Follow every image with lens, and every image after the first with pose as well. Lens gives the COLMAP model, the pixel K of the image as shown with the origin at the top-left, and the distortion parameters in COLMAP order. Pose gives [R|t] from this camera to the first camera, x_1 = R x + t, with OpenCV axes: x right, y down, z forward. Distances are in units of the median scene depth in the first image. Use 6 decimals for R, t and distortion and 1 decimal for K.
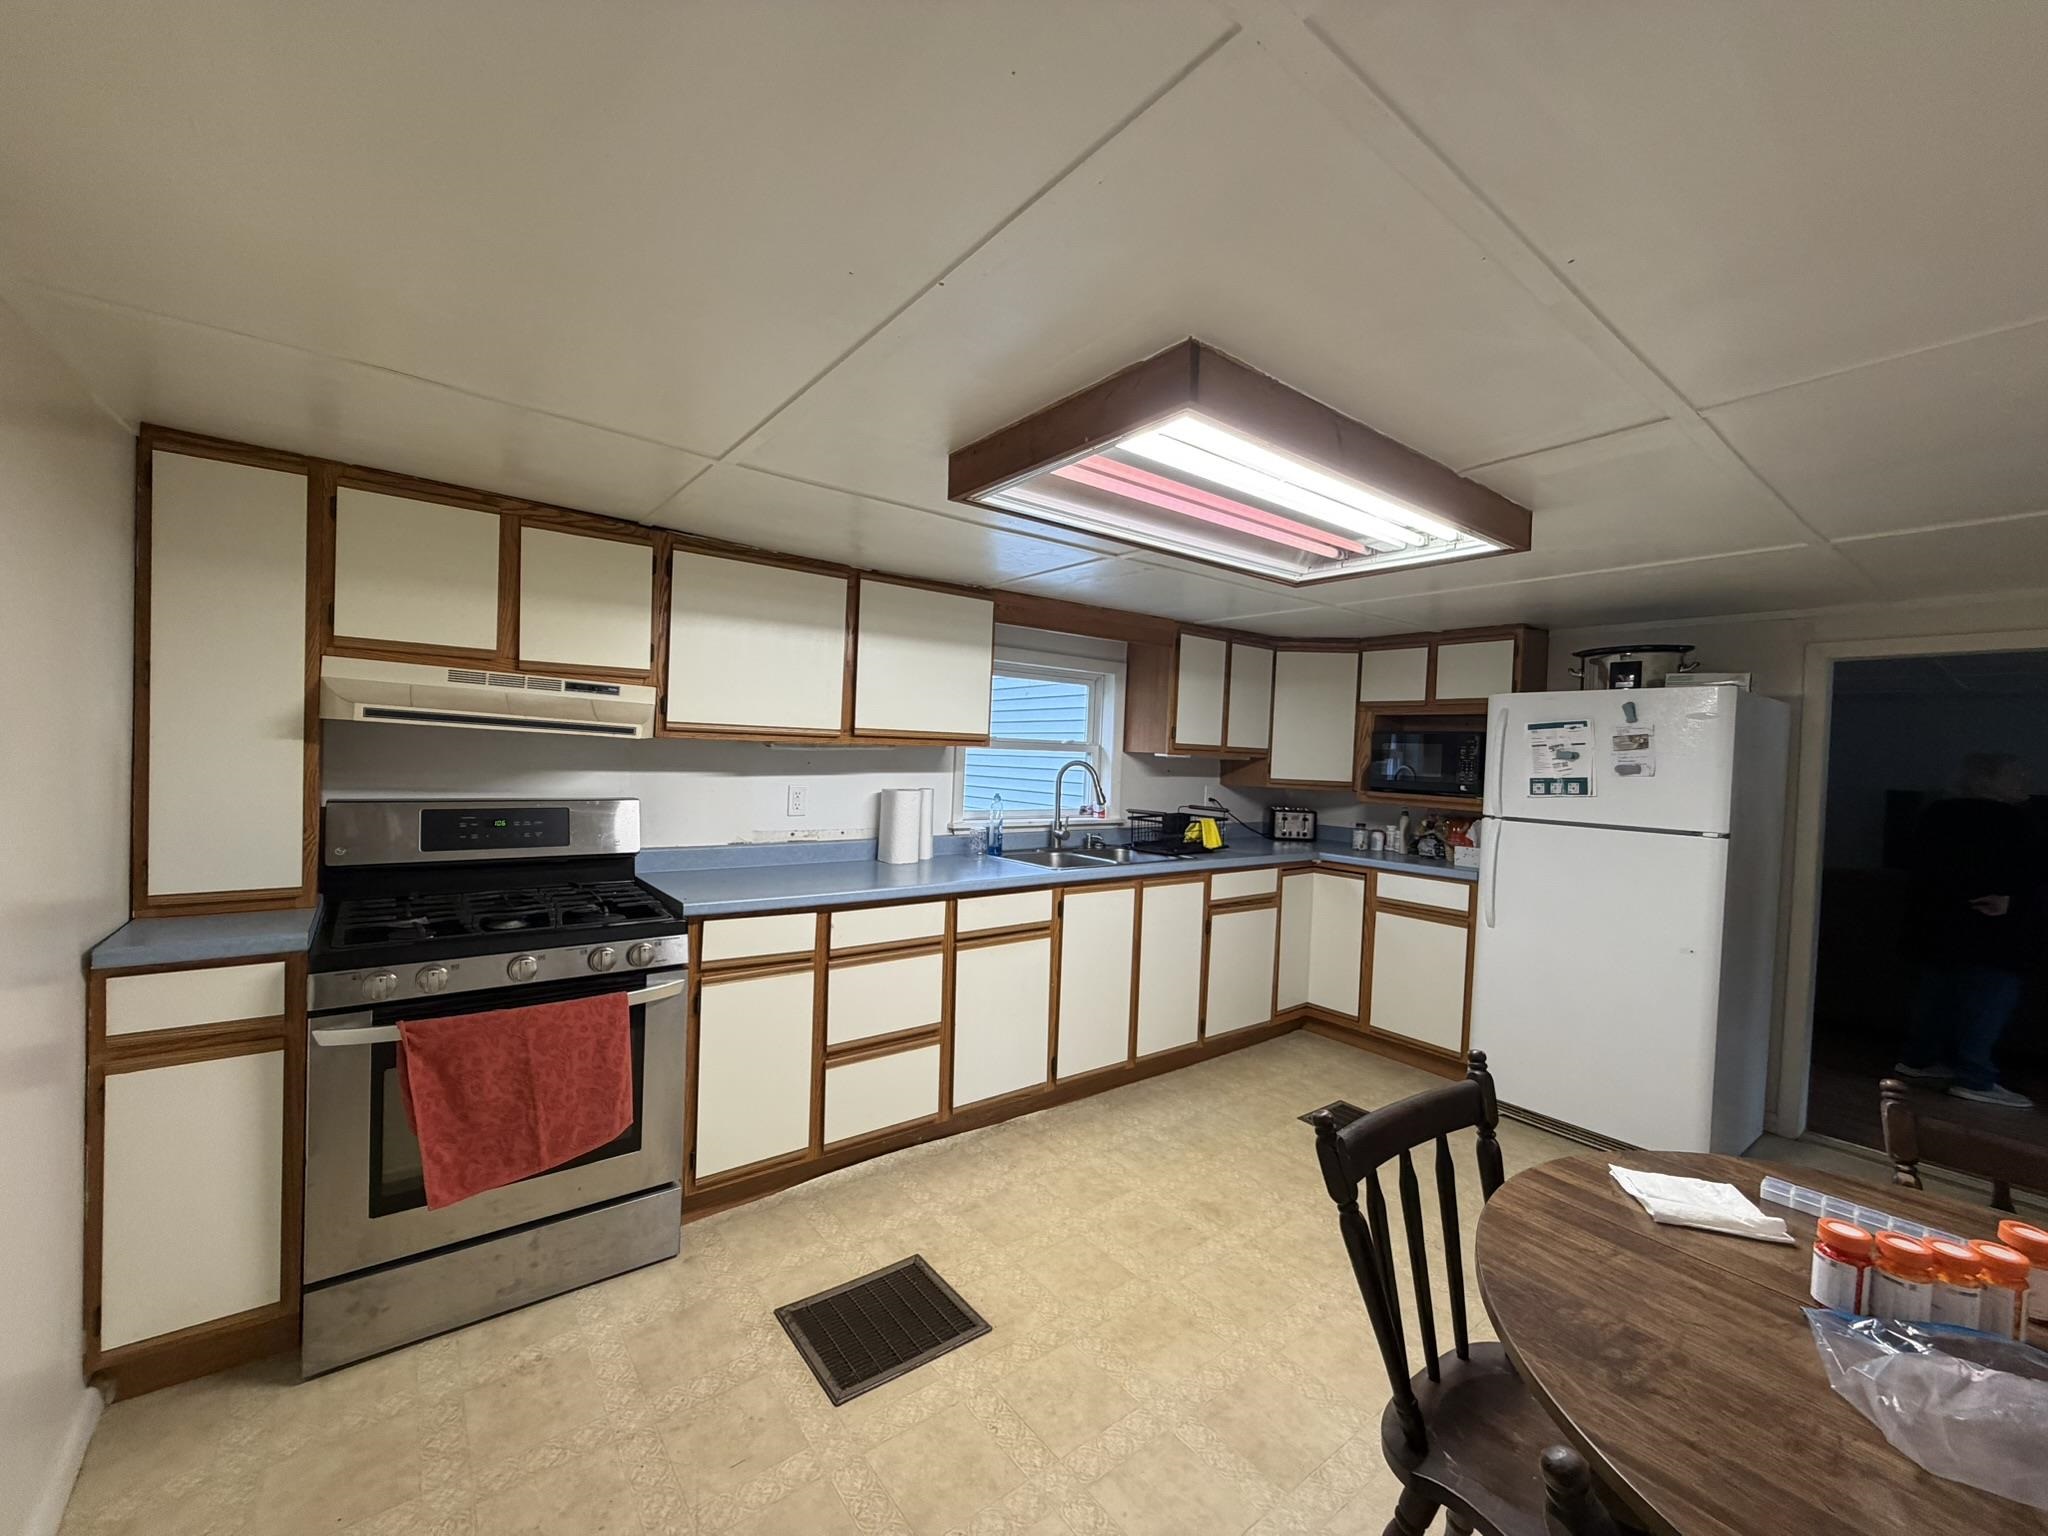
lens RADIAL K [[813.4, 0, 1018.3], [0, 813.4, 768.5], [0, 0, 1]] dist [0.000924, 0.000317]
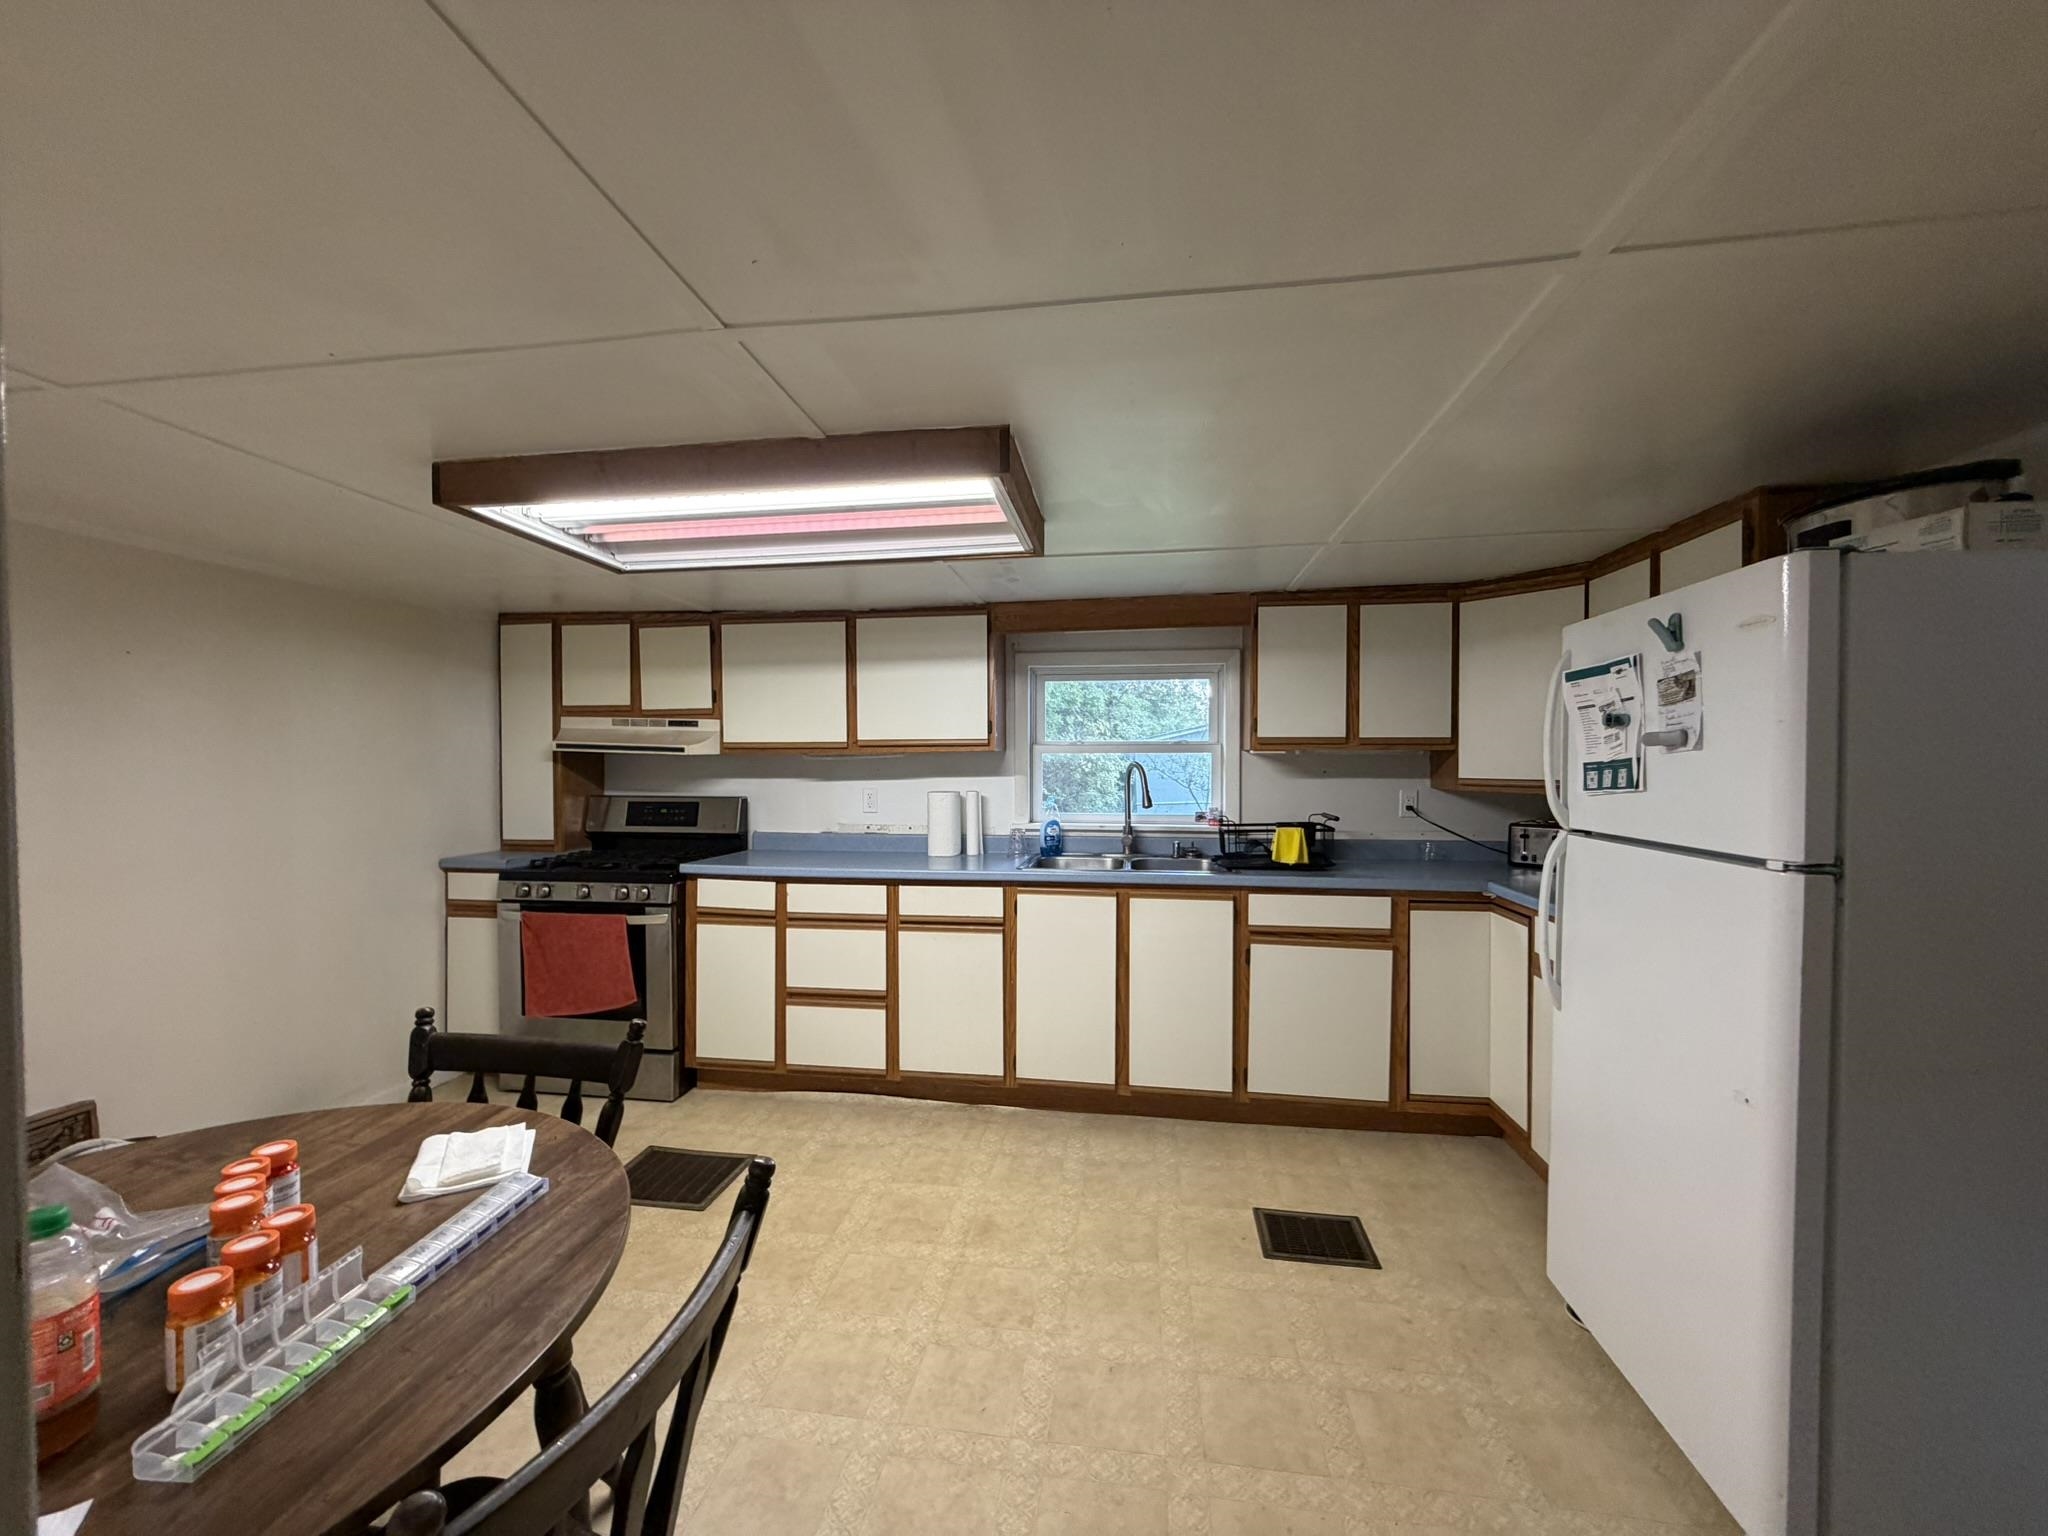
lens RADIAL K [[813.4, 0, 1018.5], [0, 813.4, 766.8], [0, 0, 1]] dist [0.000924, 0.000317]
pose [[0.693651, -0.030202, -0.719678, 0.839621], [0.010044, 0.999429, -0.032262, 0.032415], [0.720241, 0.015150, 0.693558, 0.318338]]
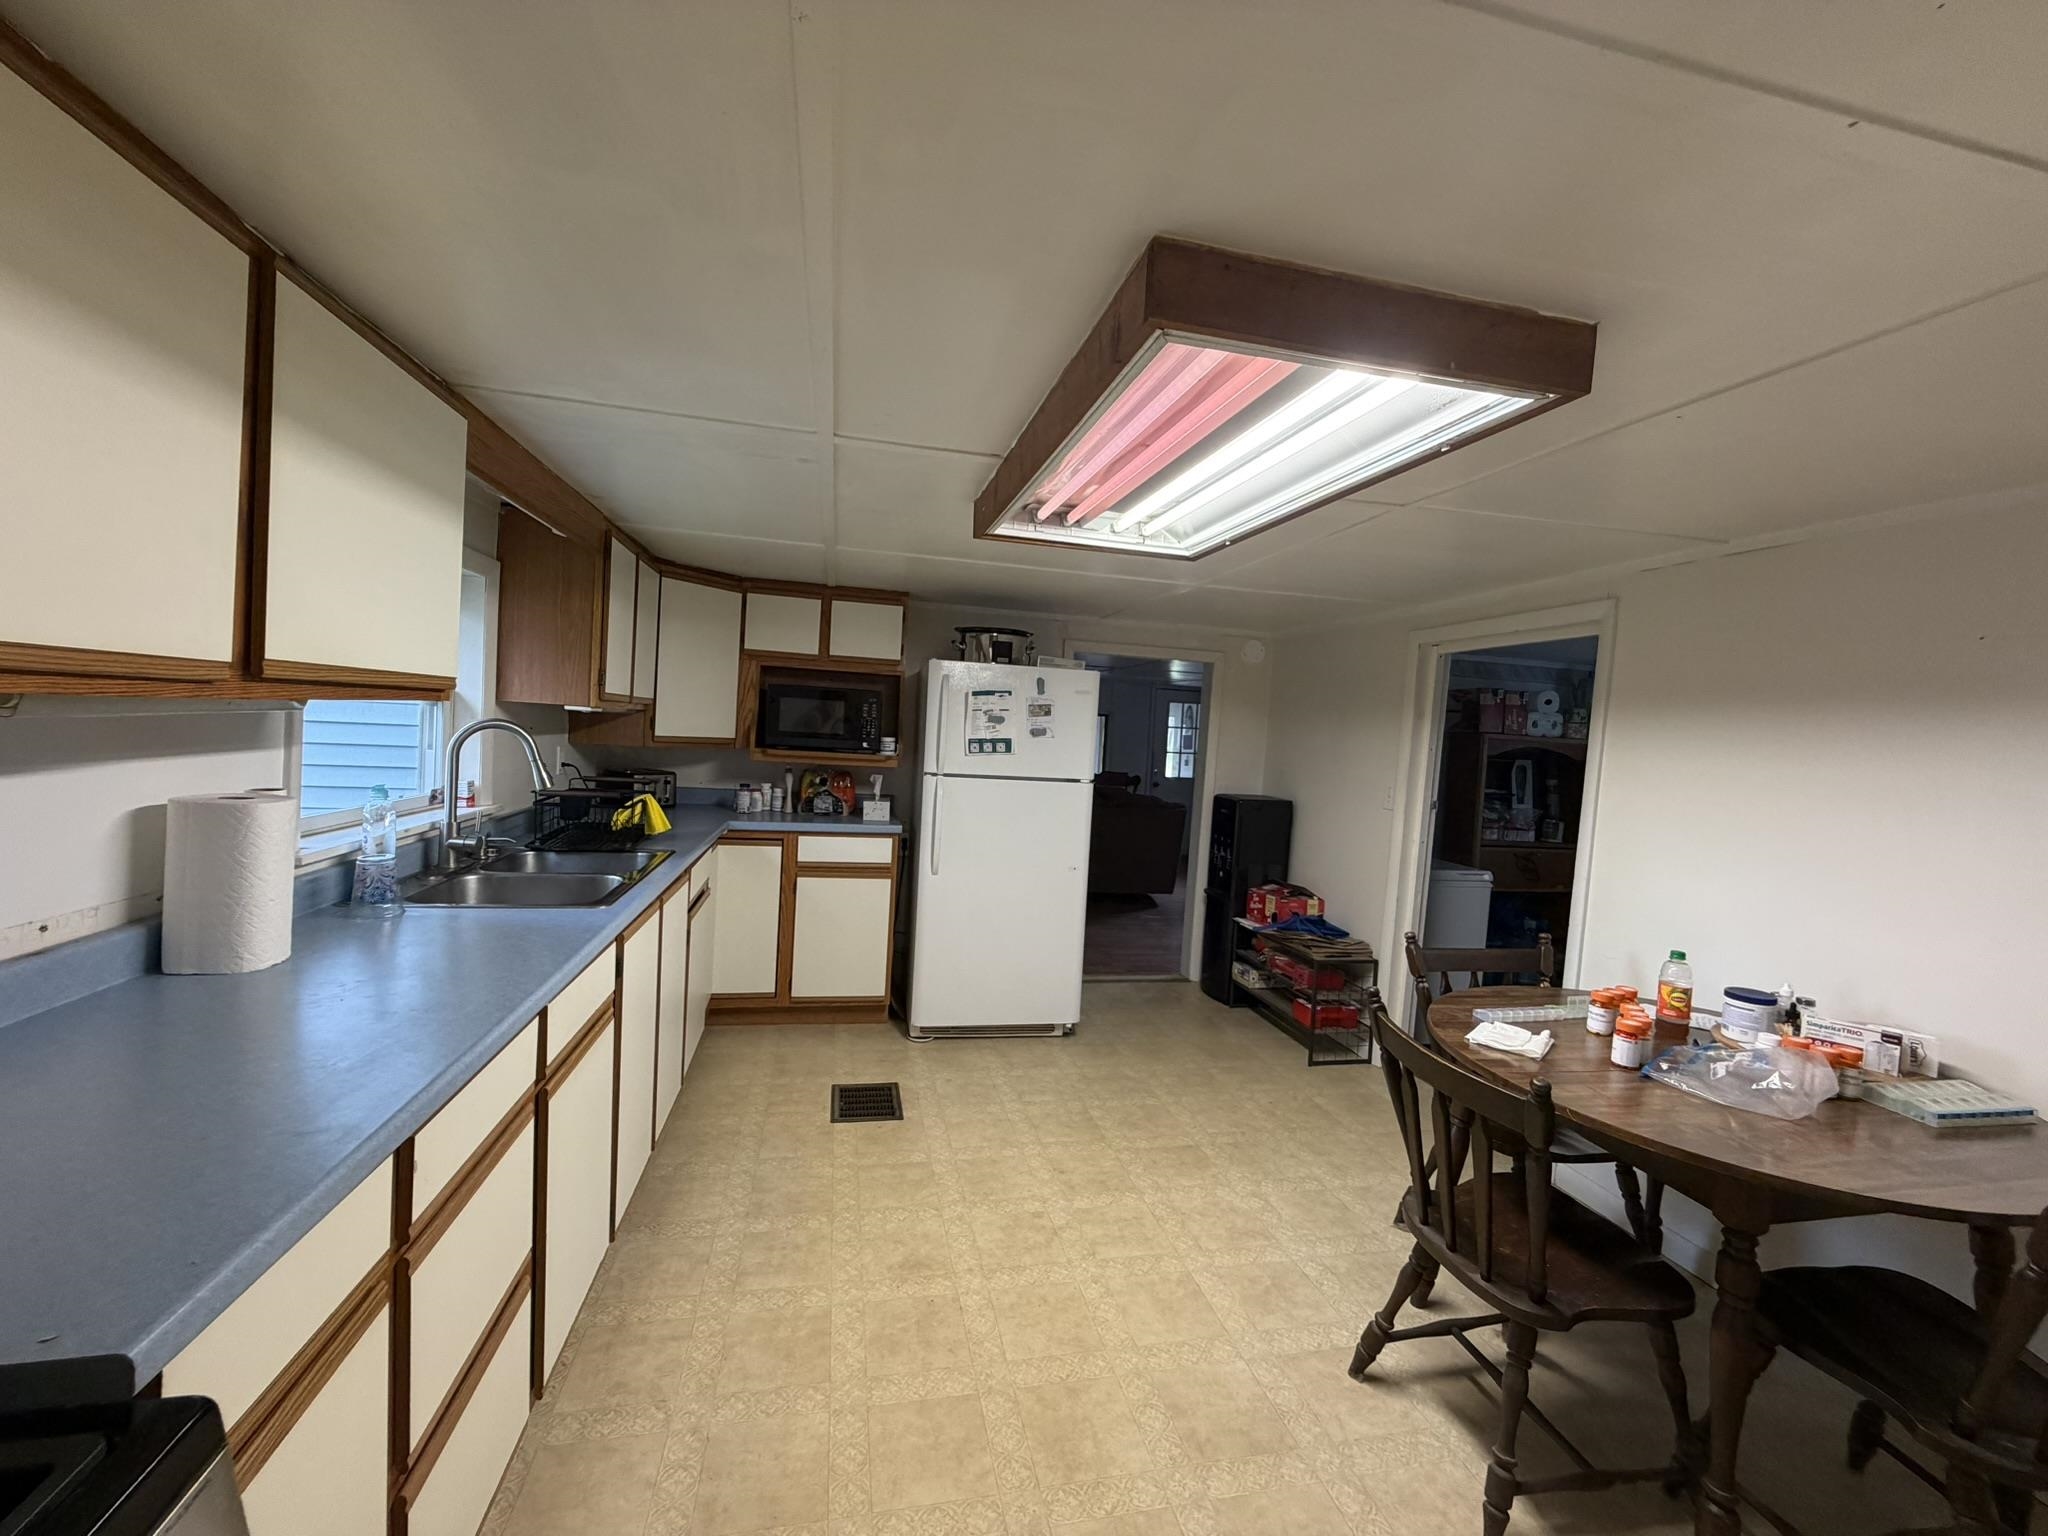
lens RADIAL K [[813.4, 0, 1014.9], [0, 813.4, 768.2], [0, 0, 1]] dist [0.000924, 0.000317]
pose [[0.430317, -0.056738, 0.900893, -0.394506], [-0.022309, 0.997049, 0.073450, -0.034449], [-0.902402, -0.051704, 0.427782, 0.498154]]
